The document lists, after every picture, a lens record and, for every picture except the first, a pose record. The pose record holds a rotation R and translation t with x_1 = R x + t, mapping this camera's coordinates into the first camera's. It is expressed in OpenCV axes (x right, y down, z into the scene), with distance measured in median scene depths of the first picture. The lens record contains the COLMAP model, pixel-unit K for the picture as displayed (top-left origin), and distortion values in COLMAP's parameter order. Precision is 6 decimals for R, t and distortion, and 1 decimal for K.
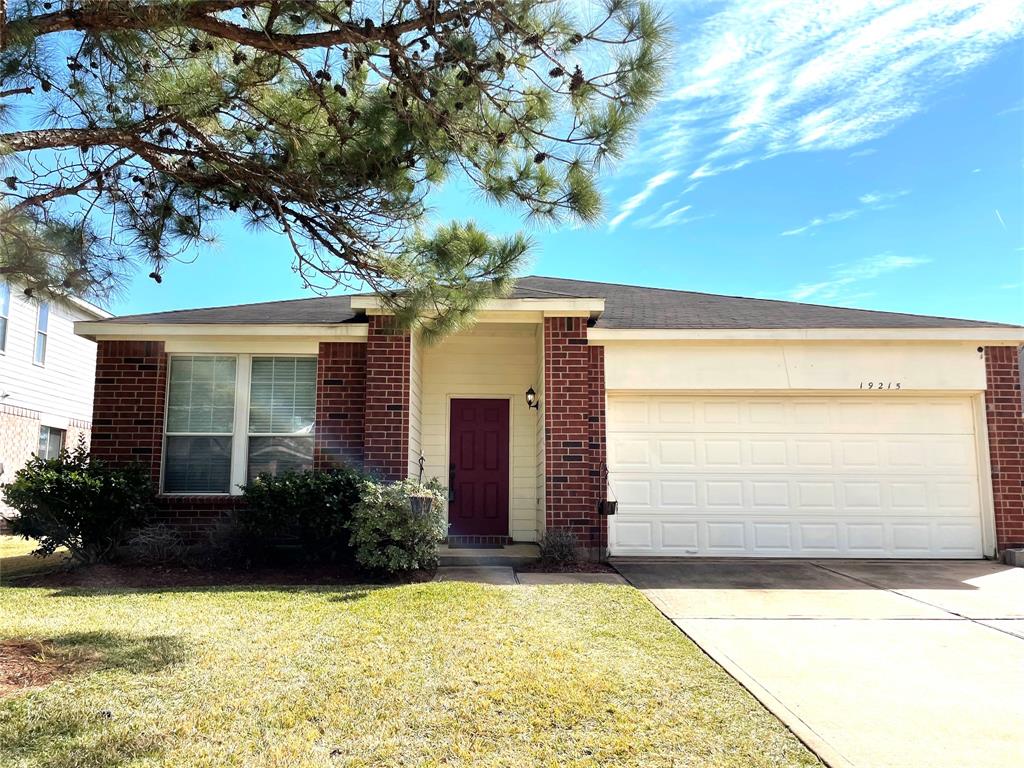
lens RADIAL K [[760.5, 0, 511.2], [0, 760.5, 390.5], [0, 0, 1]] dist [0.040273, 0.000786]
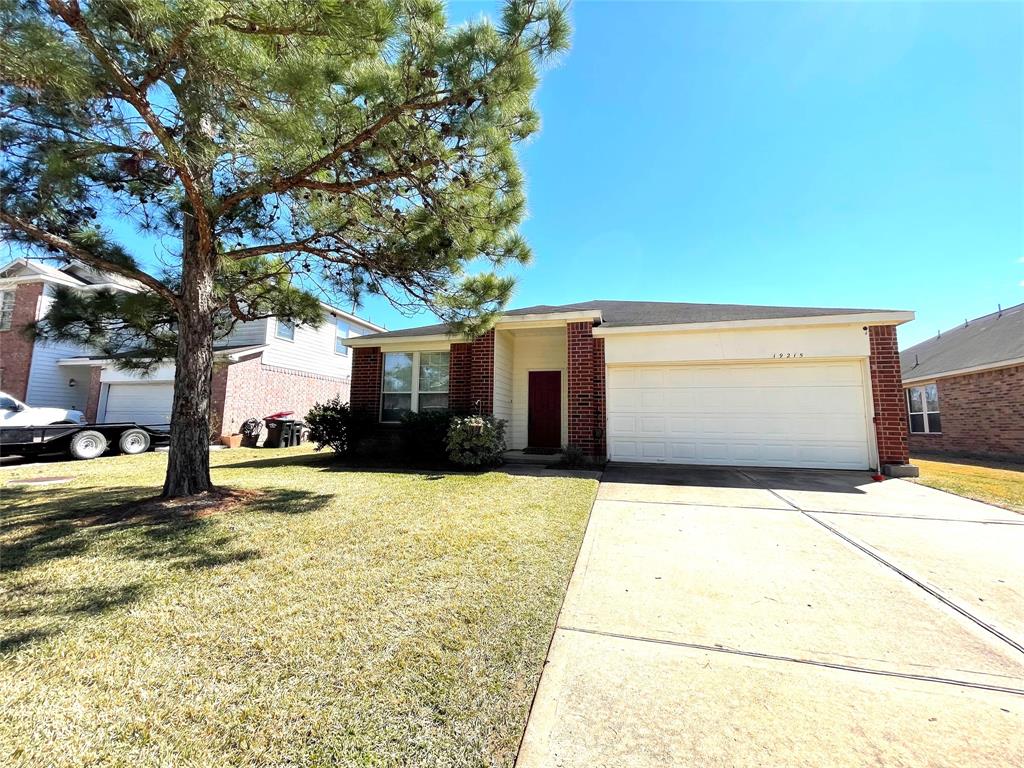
lens RADIAL K [[415.8, 0, 510.8], [0, 415.8, 377.3], [0, 0, 1]] dist [-0.000180, -0.000050]
pose [[0.959621, -0.022766, -0.280372, 0.182833], [0.028119, 0.999491, 0.015084, 0.009296], [0.279886, -0.022359, 0.959773, 0.051672]]
